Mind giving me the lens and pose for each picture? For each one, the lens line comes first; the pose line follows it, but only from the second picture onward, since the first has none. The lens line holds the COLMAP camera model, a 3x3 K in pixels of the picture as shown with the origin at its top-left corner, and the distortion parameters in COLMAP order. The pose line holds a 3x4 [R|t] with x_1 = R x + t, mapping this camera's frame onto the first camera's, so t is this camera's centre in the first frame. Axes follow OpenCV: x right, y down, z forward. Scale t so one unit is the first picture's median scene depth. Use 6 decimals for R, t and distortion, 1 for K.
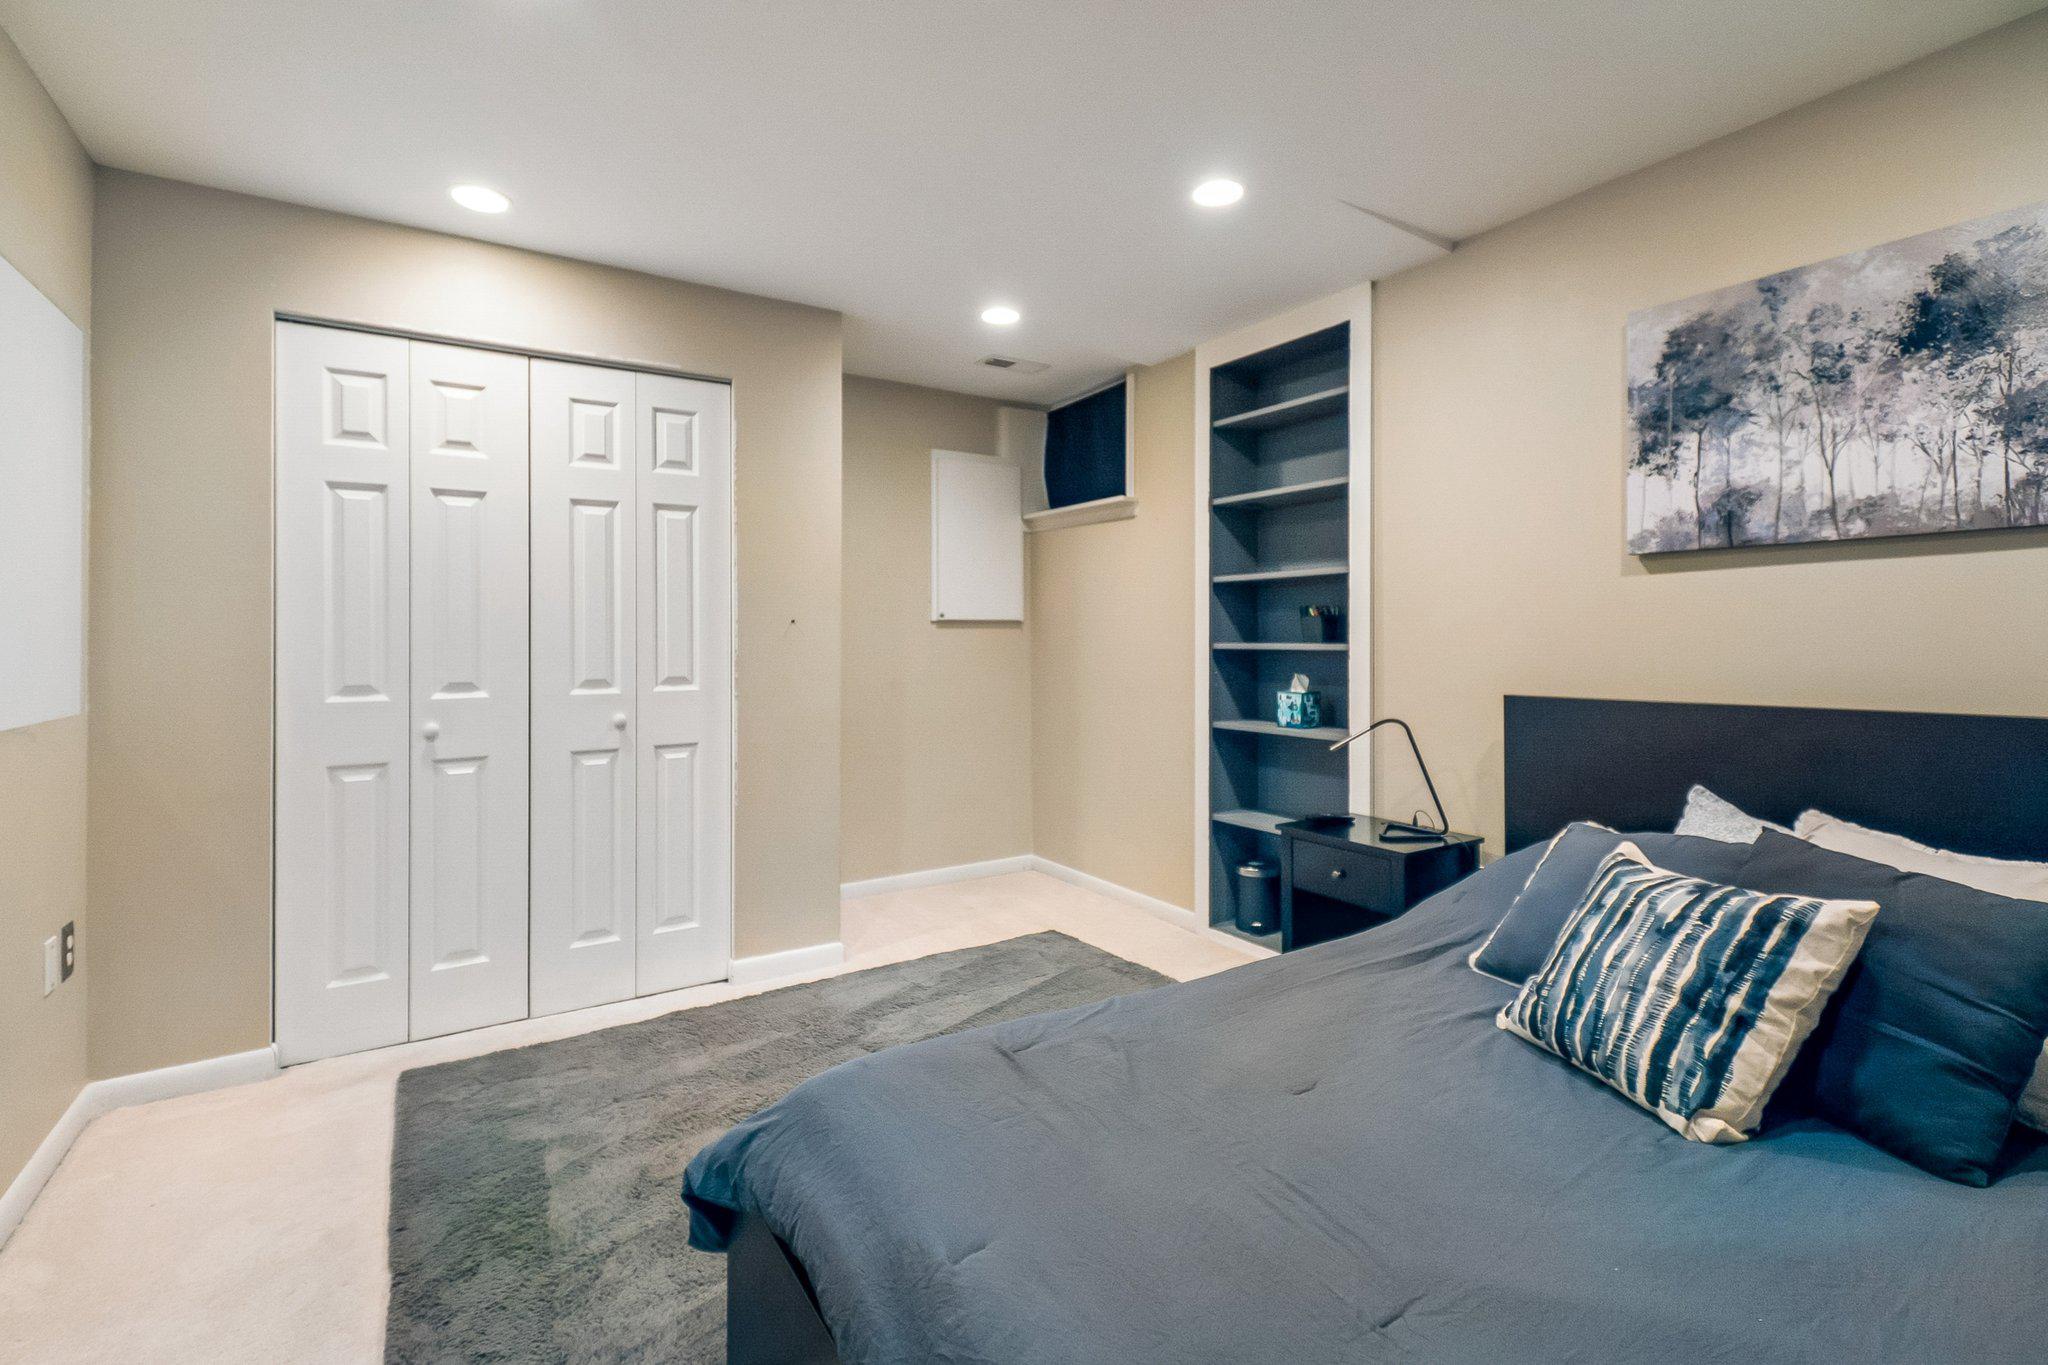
lens RADIAL K [[904.5, 0, 1065.4], [0, 904.5, 642.4], [0, 0, 1]] dist [0.001730, -0.000516]
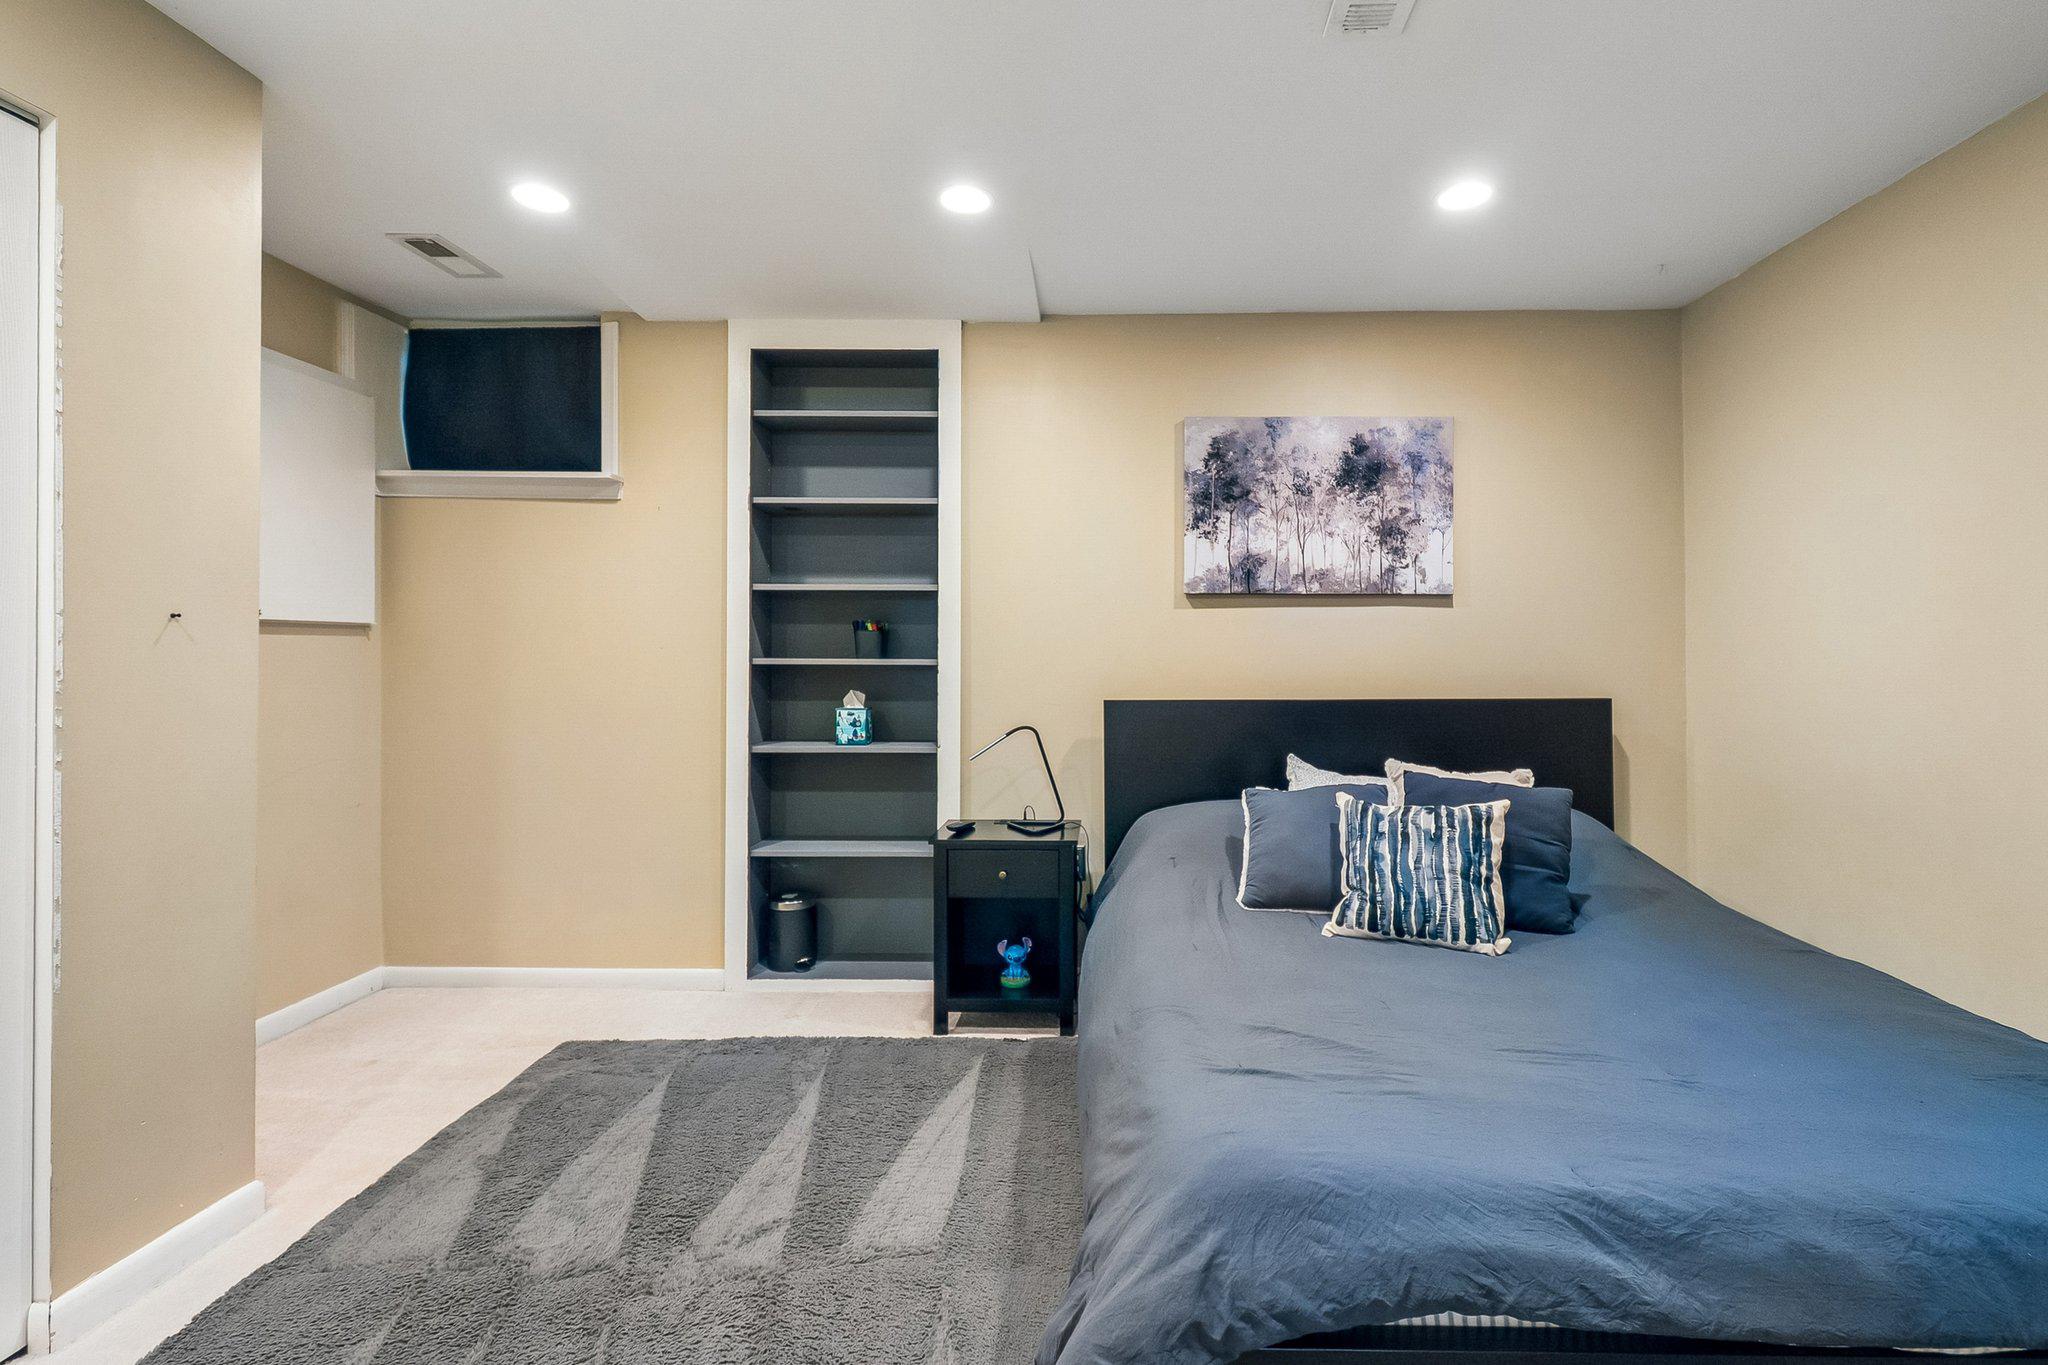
lens RADIAL K [[920.4, 0, 1037.6], [0, 920.4, 658.5], [0, 0, 1]] dist [0.002627, -0.000757]
pose [[0.579464, 0.003002, 0.814992, -0.686327], [-0.001600, 0.999995, -0.002546, 0.004994], [-0.814996, 0.000171, 0.579466, 0.408976]]
